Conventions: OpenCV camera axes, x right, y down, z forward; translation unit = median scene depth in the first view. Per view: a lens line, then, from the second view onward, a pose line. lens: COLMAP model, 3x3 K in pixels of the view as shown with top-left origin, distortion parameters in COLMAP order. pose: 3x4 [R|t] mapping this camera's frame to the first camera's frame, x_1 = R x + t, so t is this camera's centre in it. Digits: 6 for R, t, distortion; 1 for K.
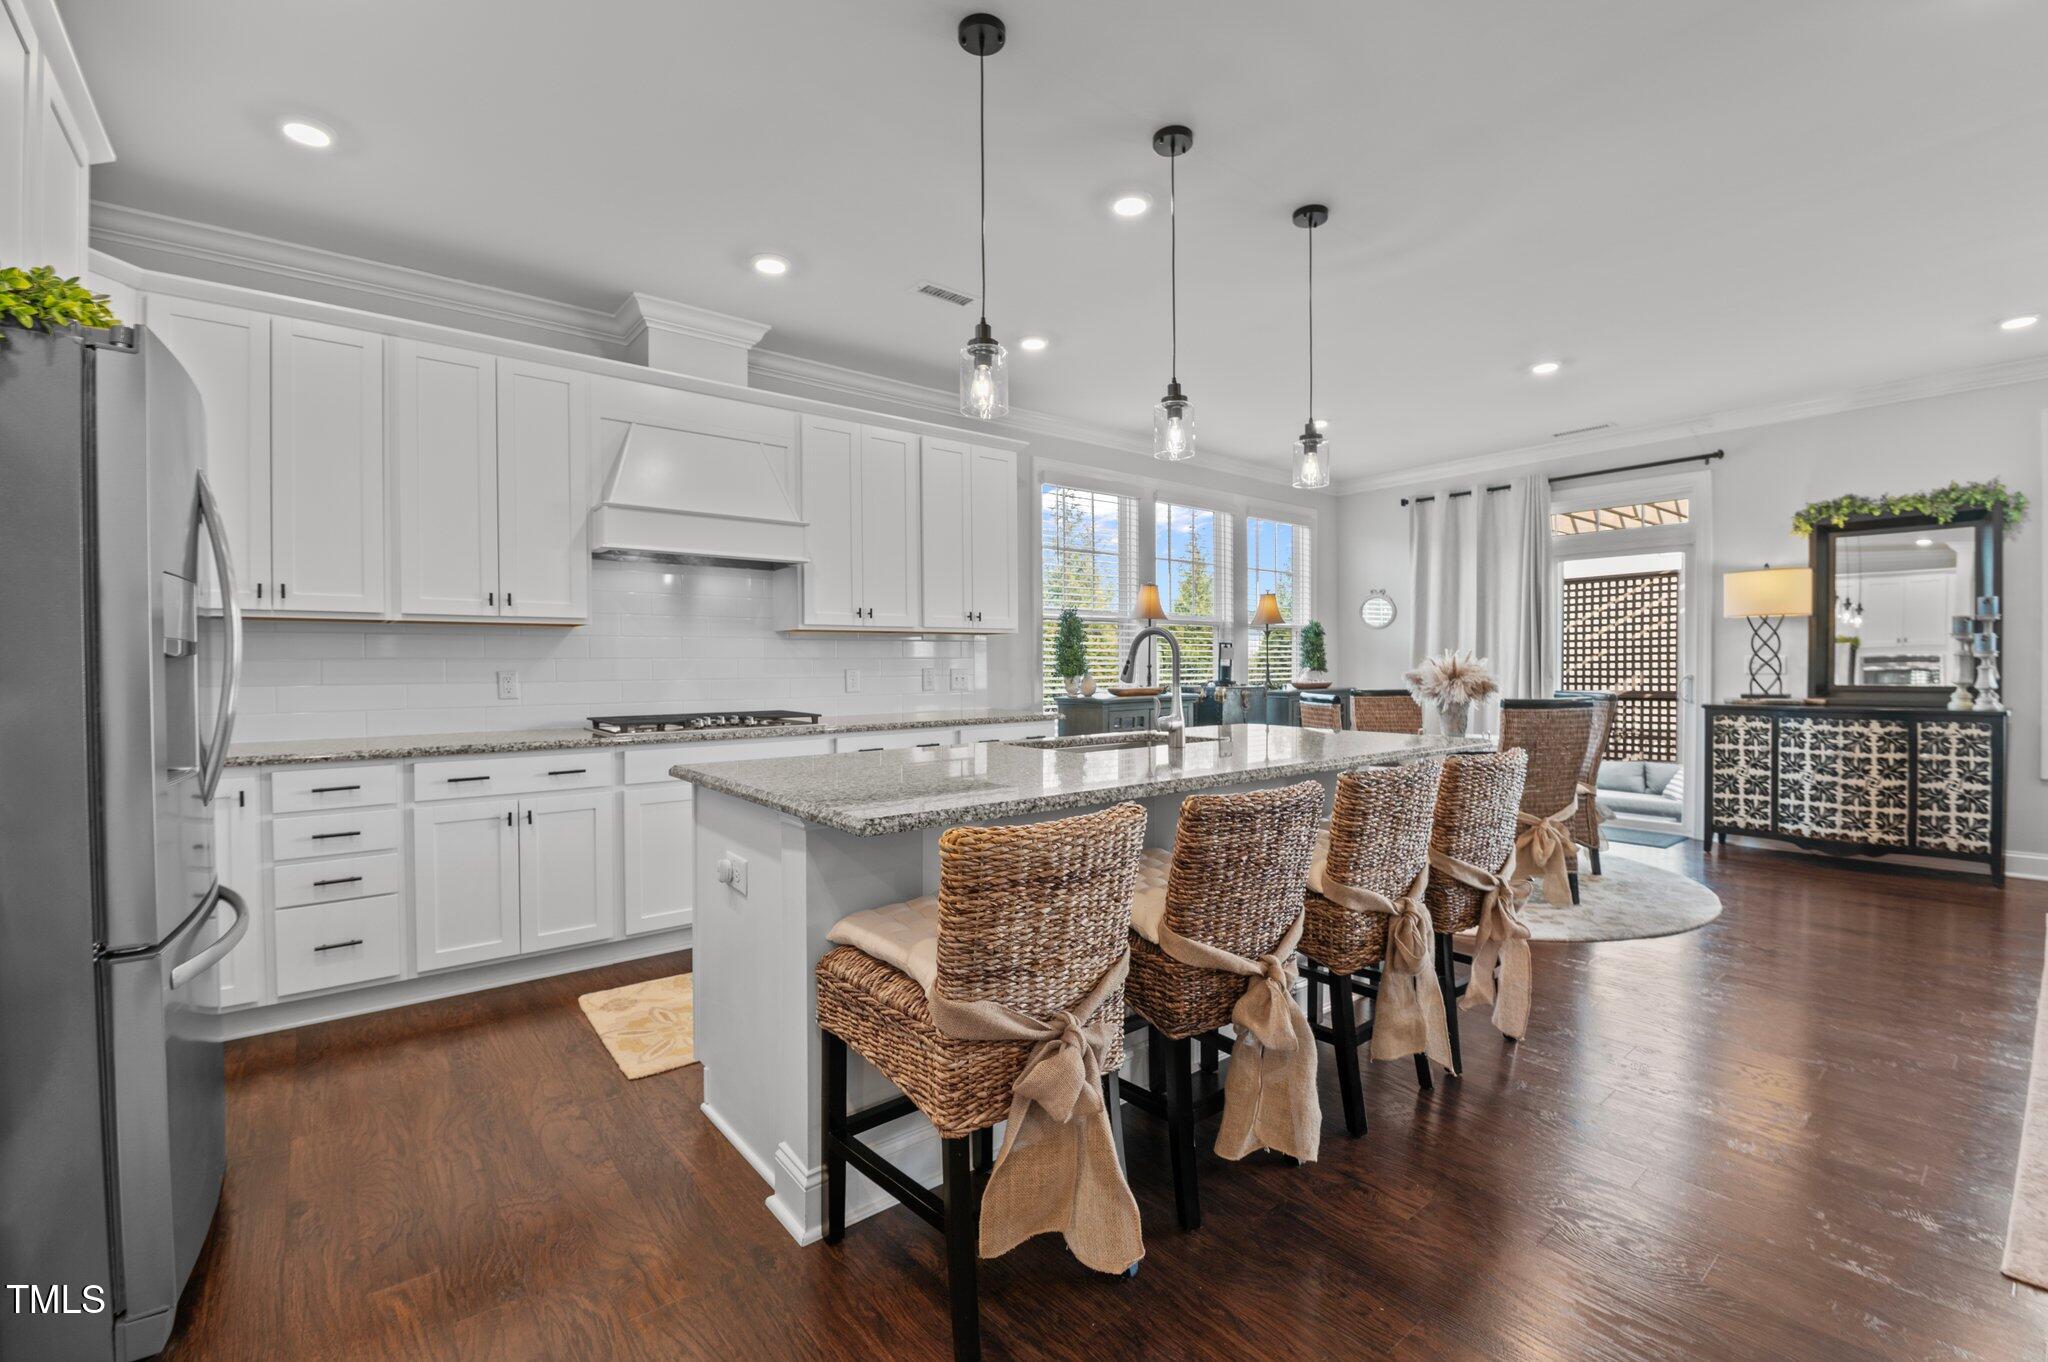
lens RADIAL K [[879.3, 0, 1019.7], [0, 879.3, 681.1], [0, 0, 1]] dist [-0.003938, -0.009561]
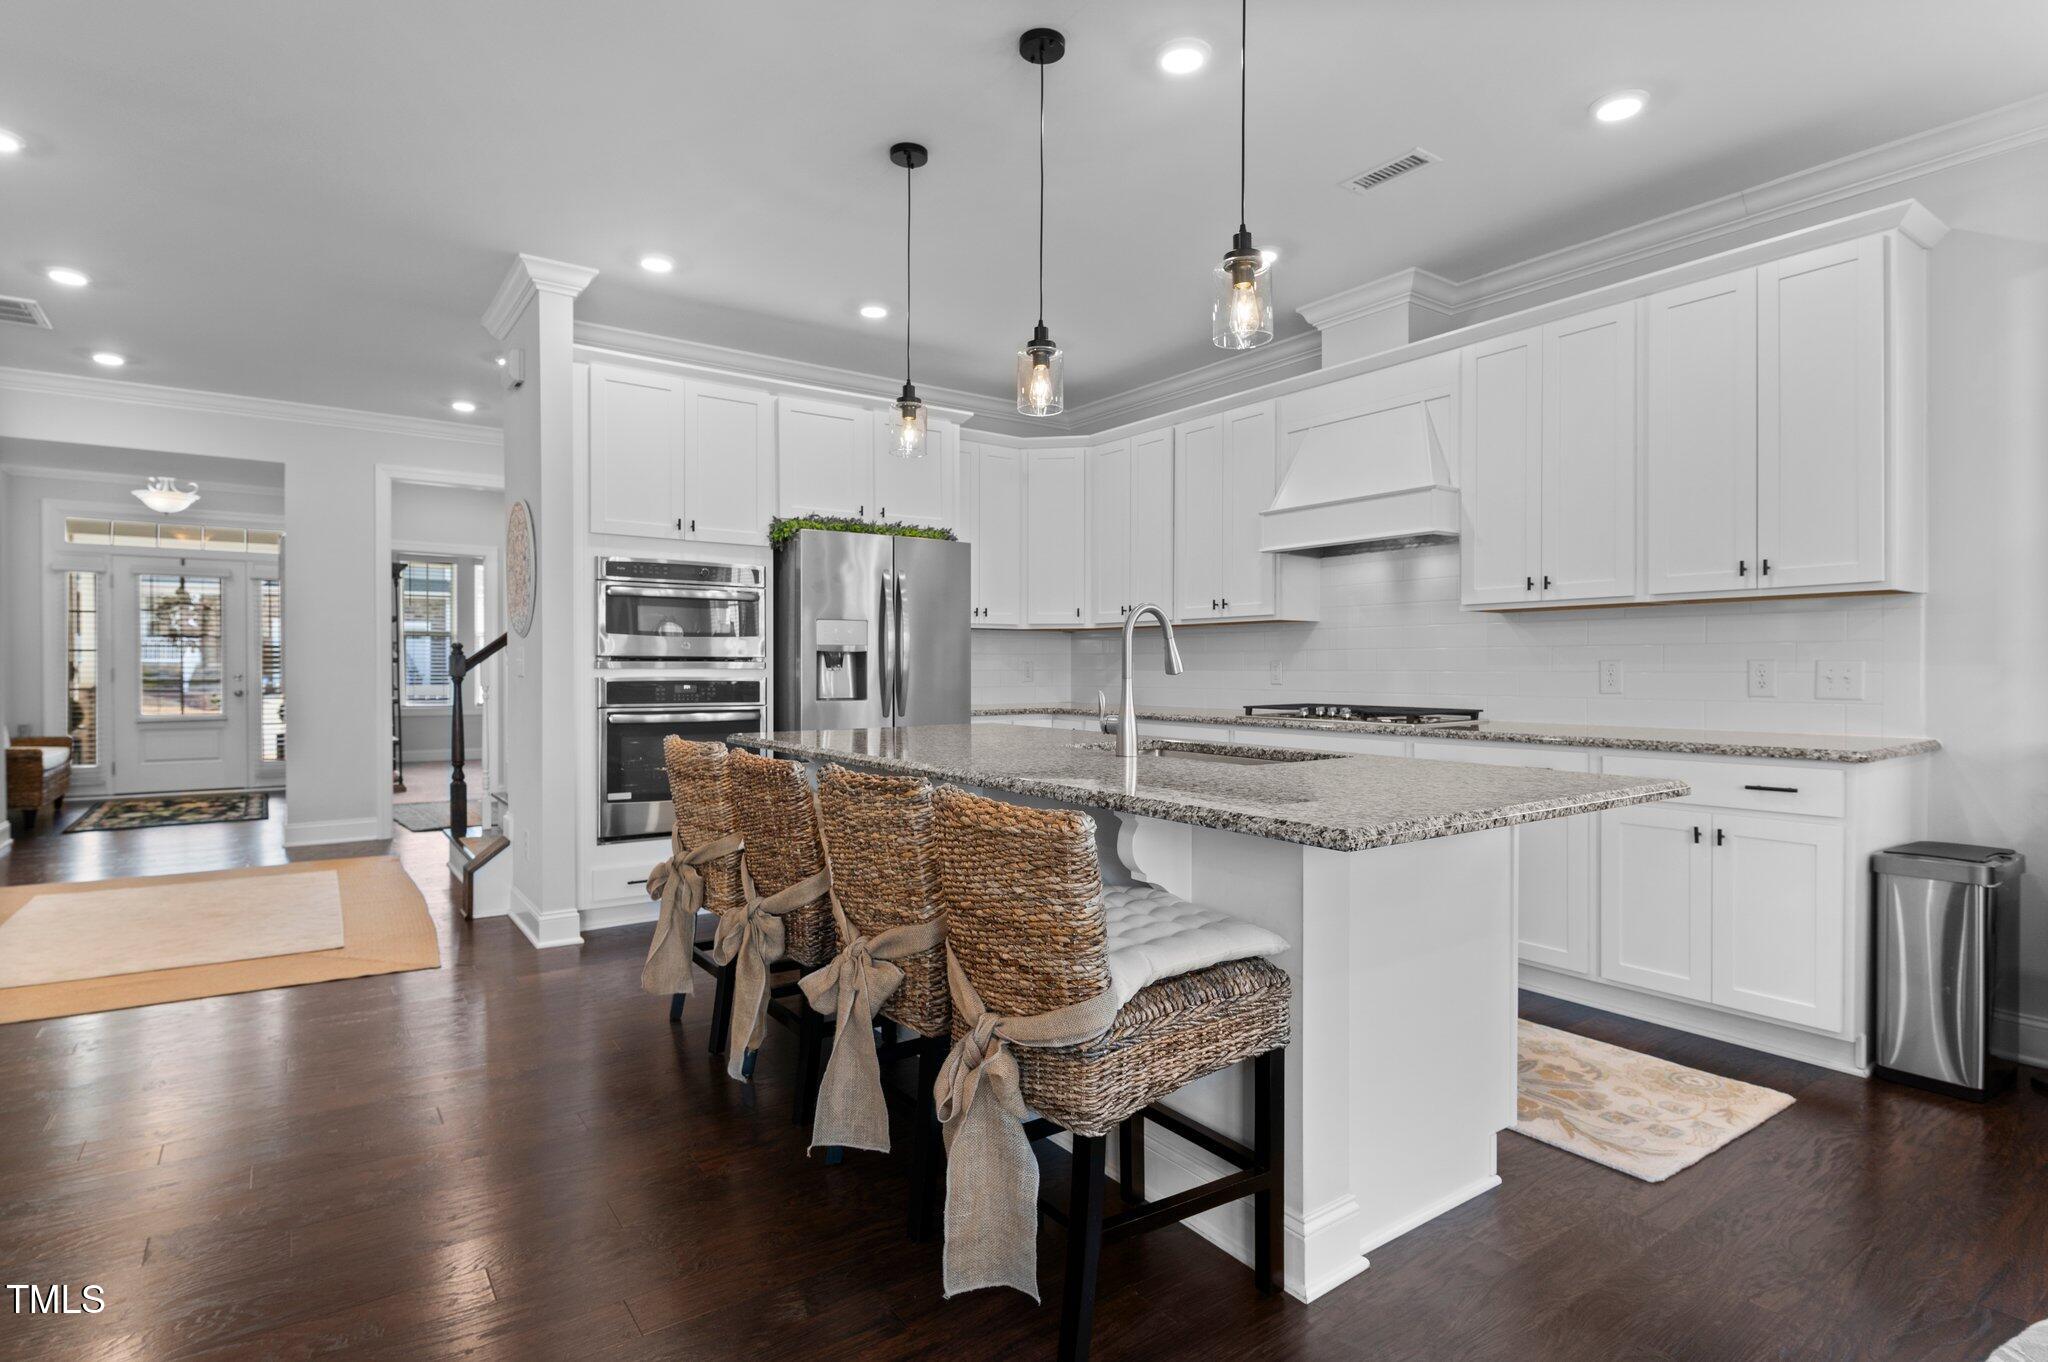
lens RADIAL K [[1043.4, 0, 1024.0], [0, 1043.4, 681.0], [0, 0, 1]] dist [0.003642, 0.000175]
pose [[-0.063977, 0.018844, -0.997773, 0.664350], [-0.019327, 0.999611, 0.020118, -0.004776], [0.997764, 0.020571, -0.063588, 0.578182]]
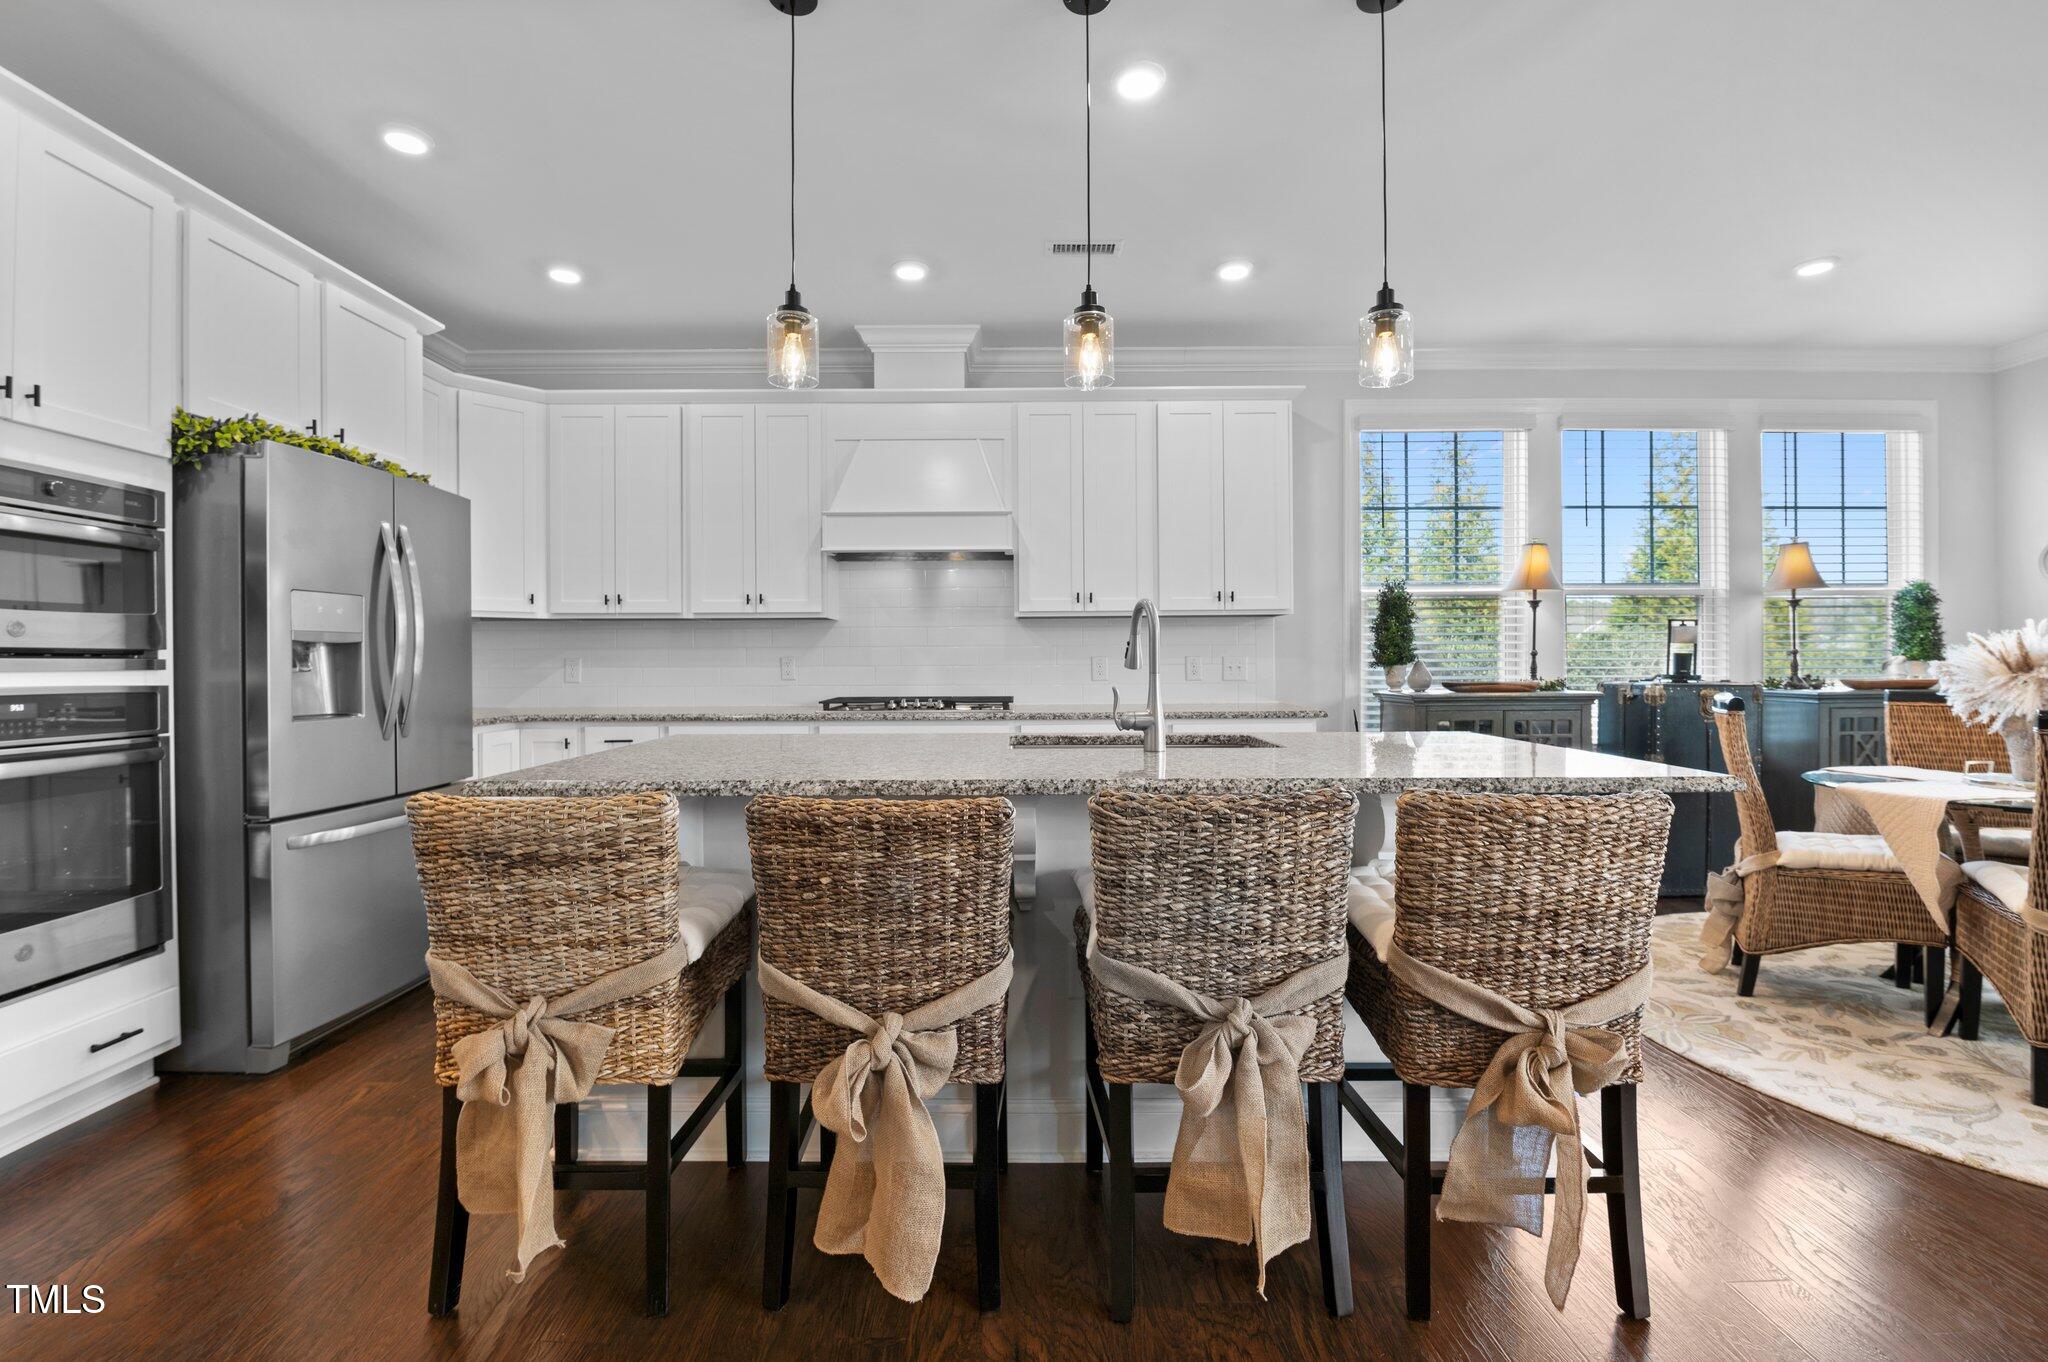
lens RADIAL K [[882.2, 0, 1015.9], [0, 882.2, 669.9], [0, 0, 1]] dist [-0.003227, -0.009595]
pose [[0.776089, 0.007959, -0.630573, 0.345779], [-0.011217, 0.999936, -0.001184, 0.003372], [0.630524, 0.007993, 0.776129, 0.186208]]
